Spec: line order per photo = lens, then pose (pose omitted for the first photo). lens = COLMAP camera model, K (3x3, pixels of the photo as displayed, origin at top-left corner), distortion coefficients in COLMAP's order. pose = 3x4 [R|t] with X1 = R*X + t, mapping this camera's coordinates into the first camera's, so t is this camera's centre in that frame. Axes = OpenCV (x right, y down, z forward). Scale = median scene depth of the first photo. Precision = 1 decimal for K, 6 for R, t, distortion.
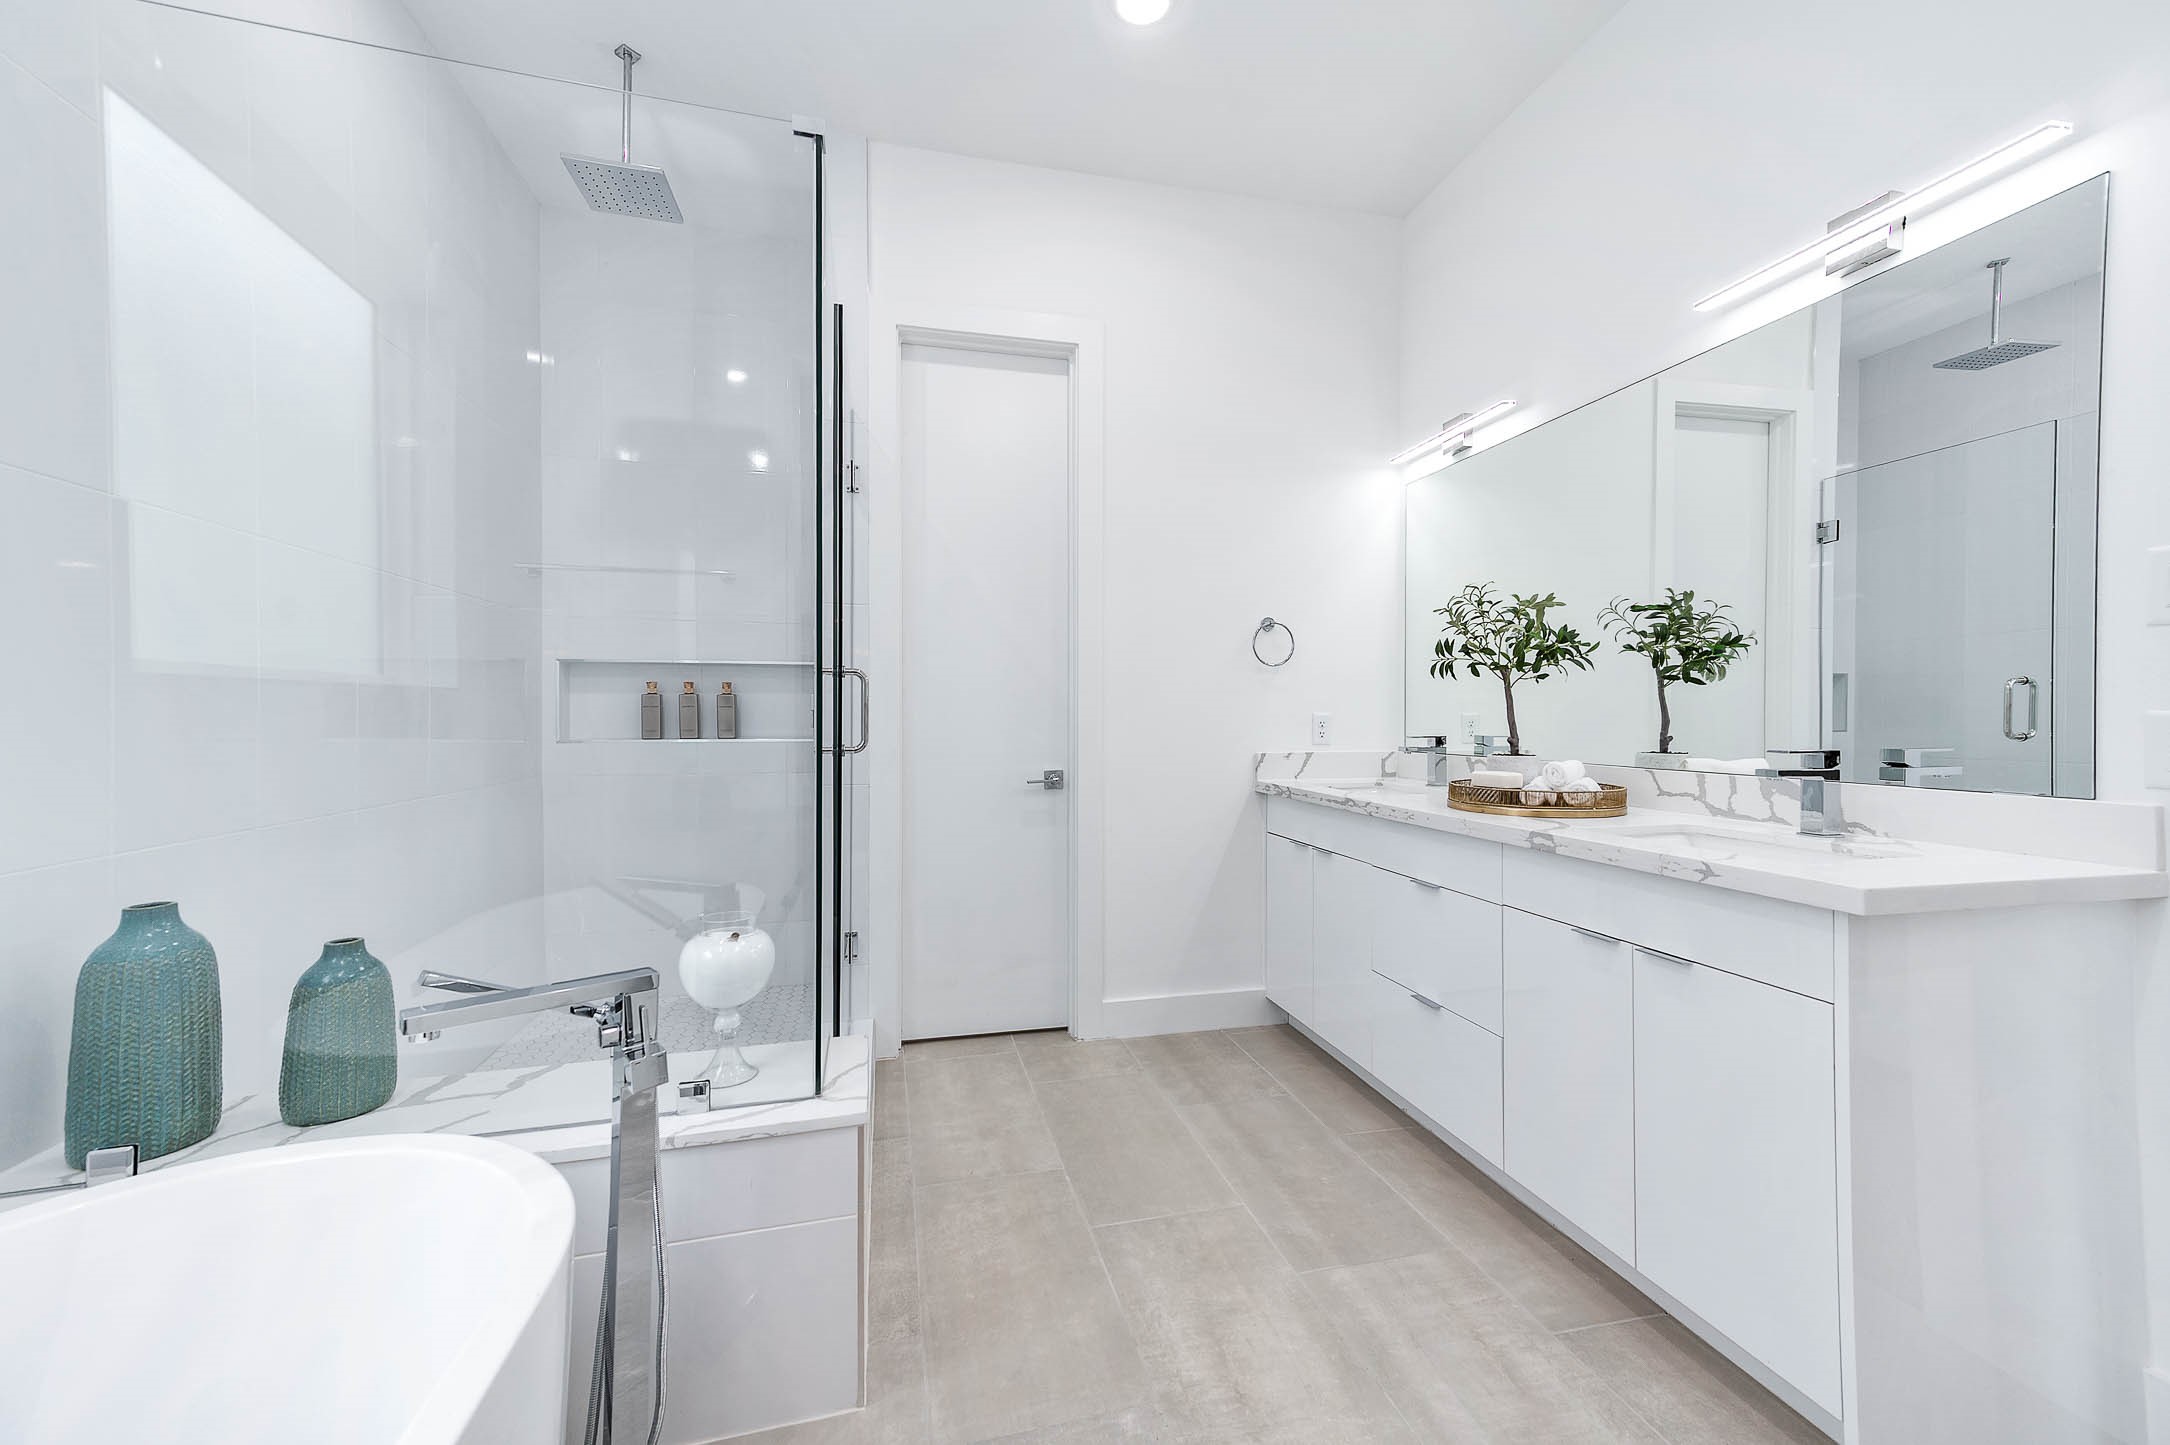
lens RADIAL K [[846.4, 0, 1078.7], [0, 846.4, 727.8], [0, 0, 1]] dist [0.011175, 0.000237]
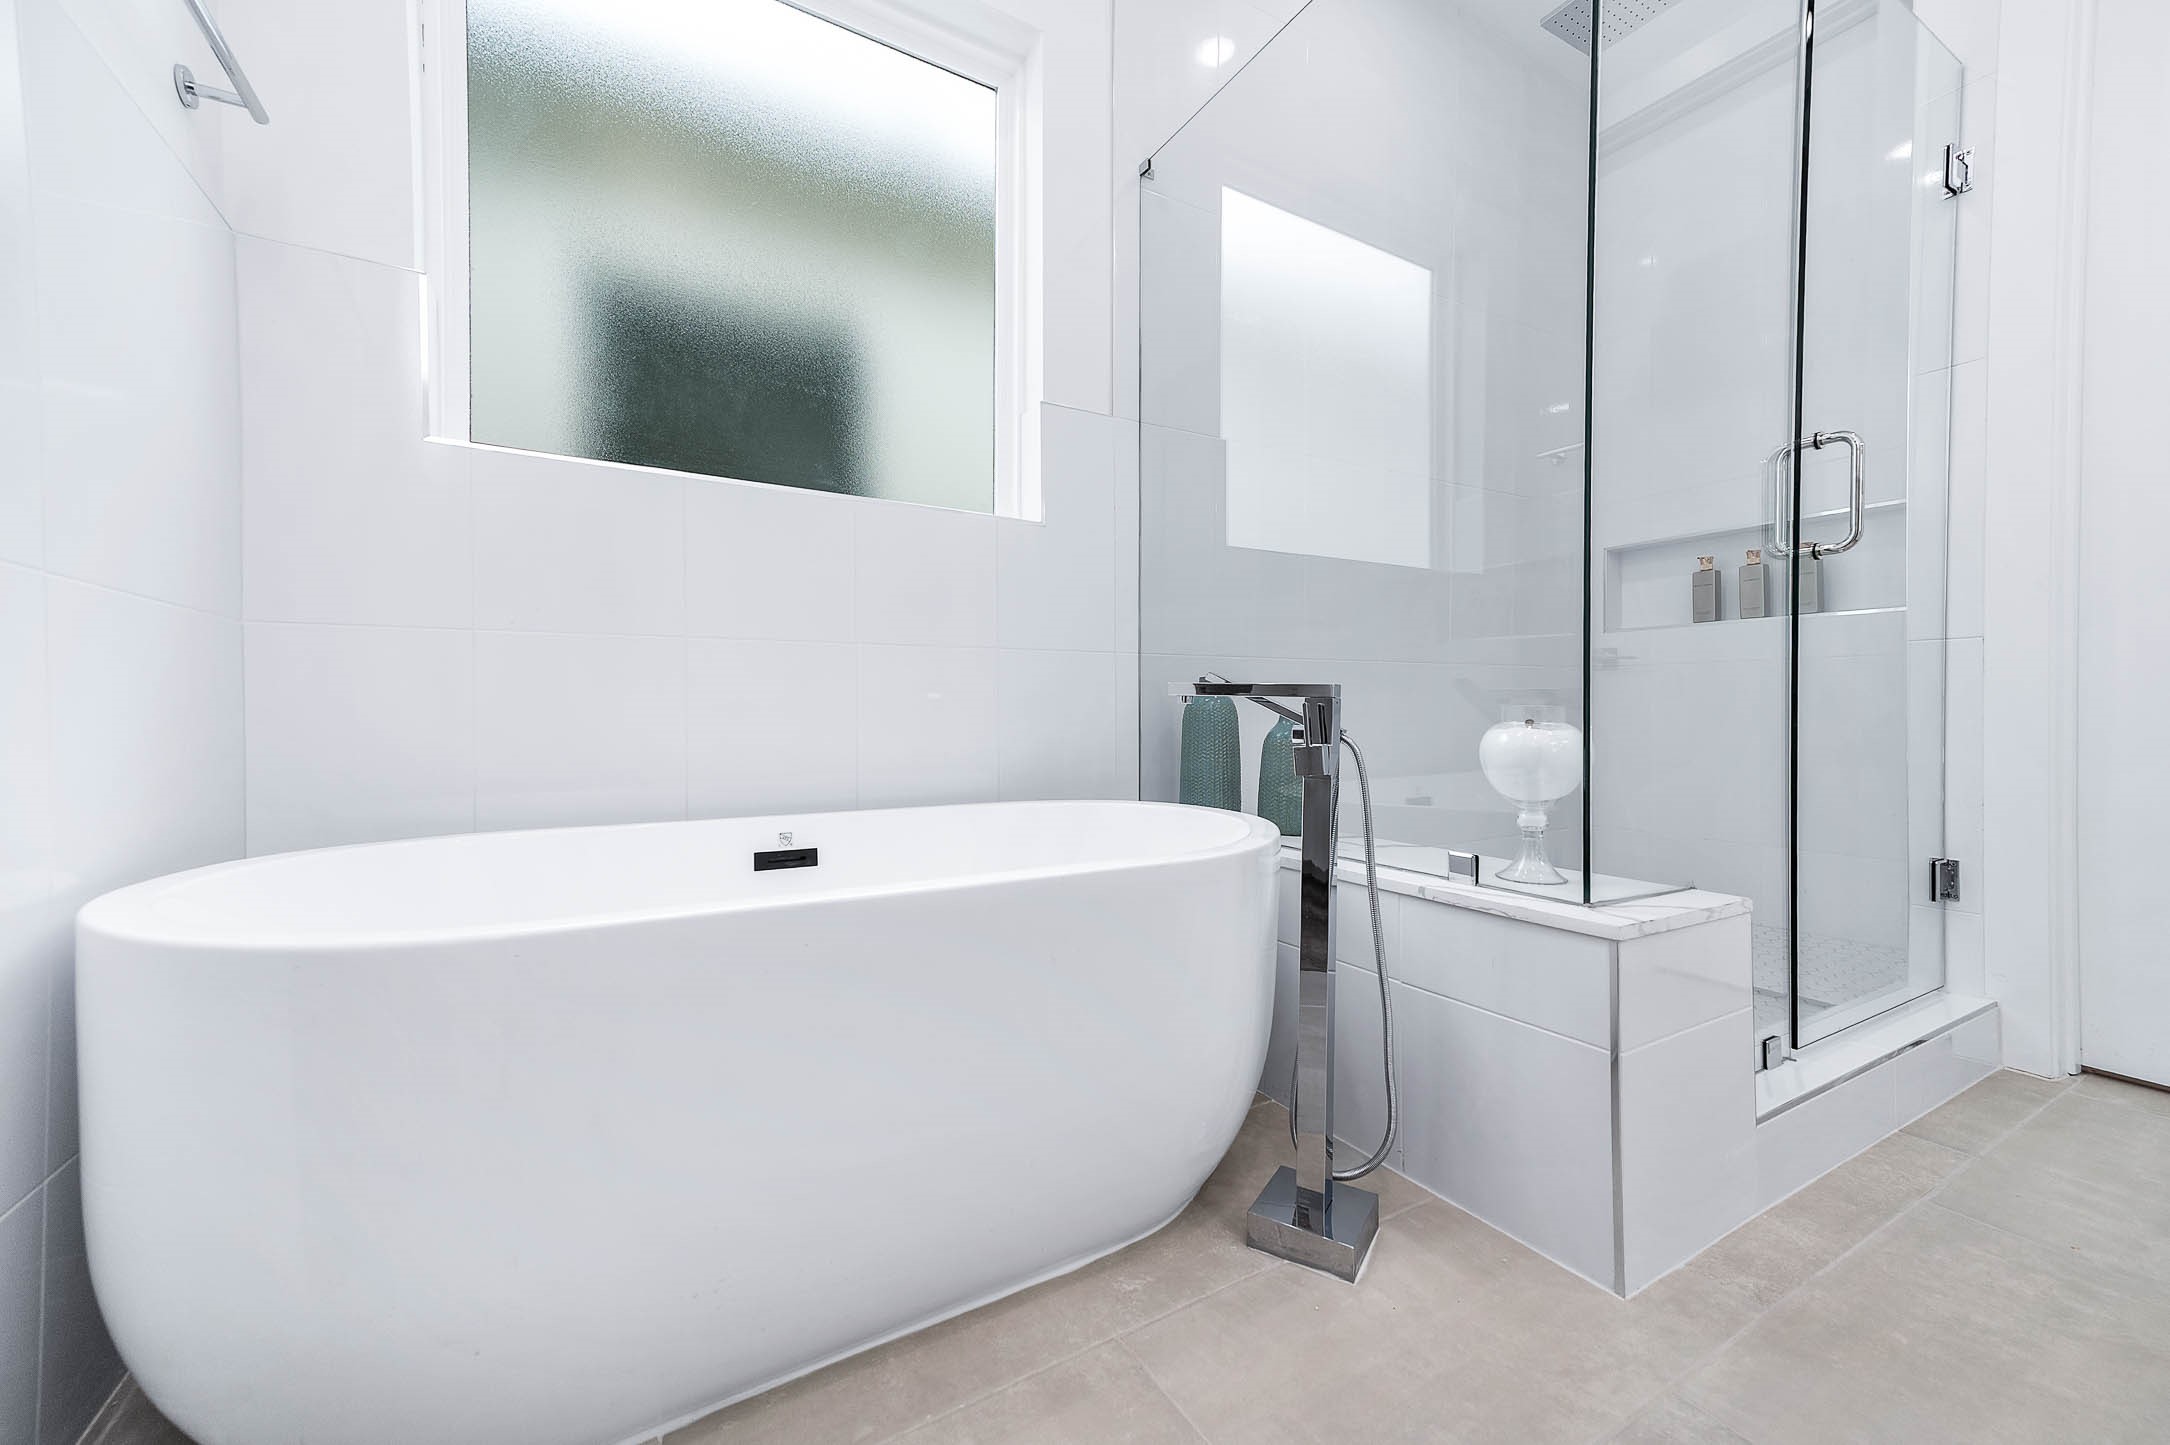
lens RADIAL K [[846.4, 0, 1076.6], [0, 846.4, 719.7], [0, 0, 1]] dist [0.011175, 0.000237]
pose [[0.284861, 0.011032, -0.958505, 0.221621], [-0.007137, 0.999930, 0.009387, 0.153962], [0.958542, 0.004167, 0.284920, 0.171669]]
